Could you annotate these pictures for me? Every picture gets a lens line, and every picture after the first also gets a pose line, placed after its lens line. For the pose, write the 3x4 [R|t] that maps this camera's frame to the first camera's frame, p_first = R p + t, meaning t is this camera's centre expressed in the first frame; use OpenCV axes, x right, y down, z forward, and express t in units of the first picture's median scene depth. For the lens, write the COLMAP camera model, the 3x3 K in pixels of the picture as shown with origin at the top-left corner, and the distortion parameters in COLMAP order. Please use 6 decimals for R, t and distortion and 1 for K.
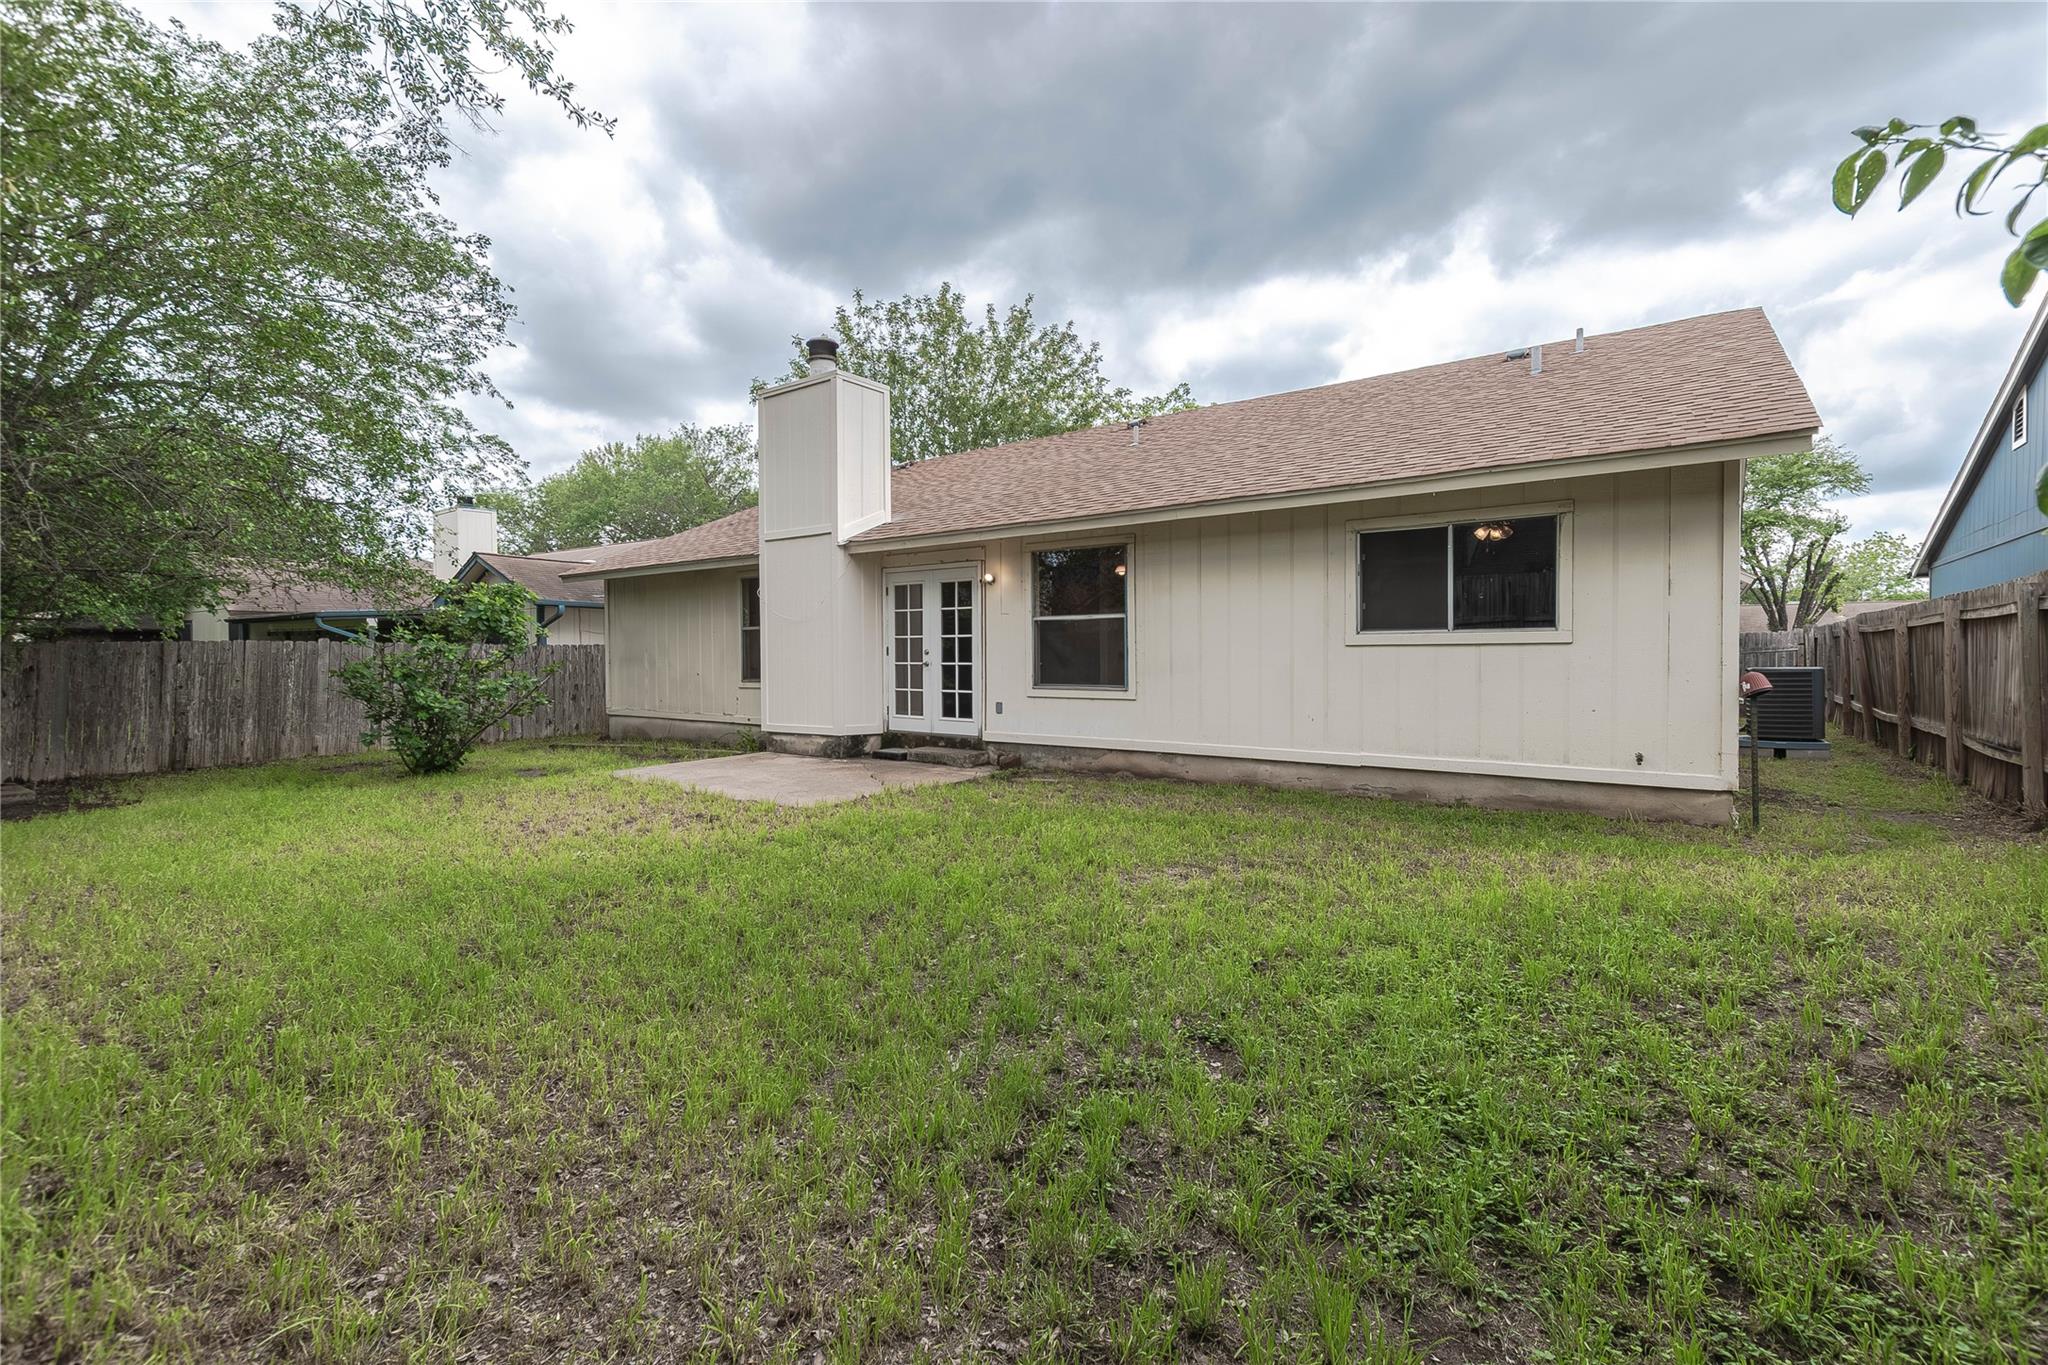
lens RADIAL K [[910.2, 0, 1024.0], [0, 910.2, 682.5], [0, 0, 1]] dist [0.001569, 0.000053]
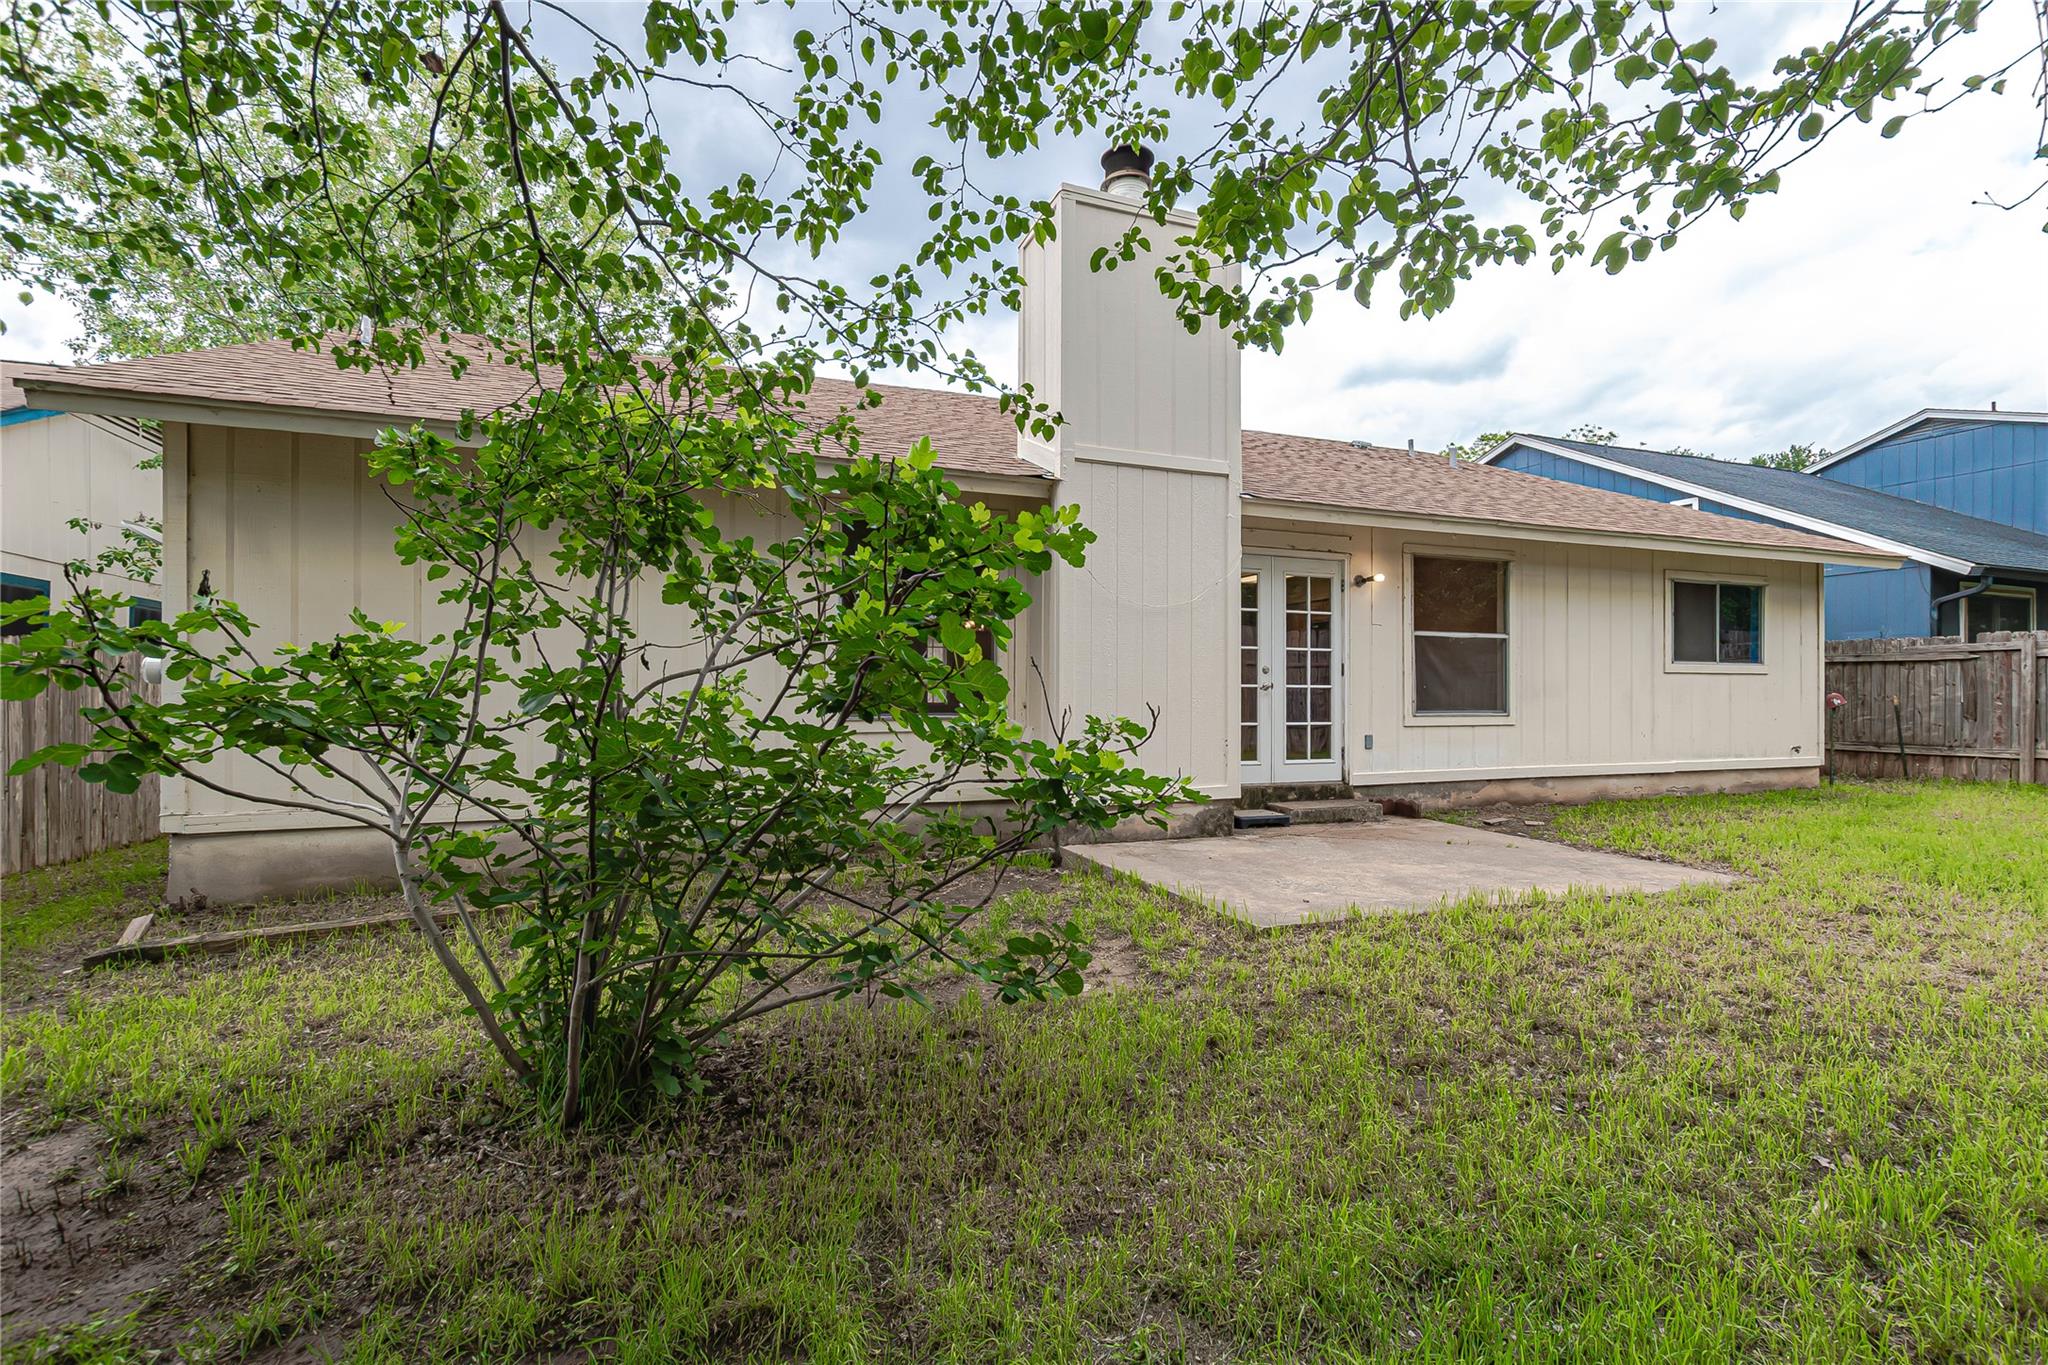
lens RADIAL K [[910.2, 0, 1024.0], [0, 910.2, 682.5], [0, 0, 1]] dist [0.001569, 0.000053]
pose [[0.534388, 0.016676, 0.845075, -0.878233], [0.020780, 0.999244, -0.032859, -0.004250], [-0.844984, 0.035120, 0.533637, 0.846323]]
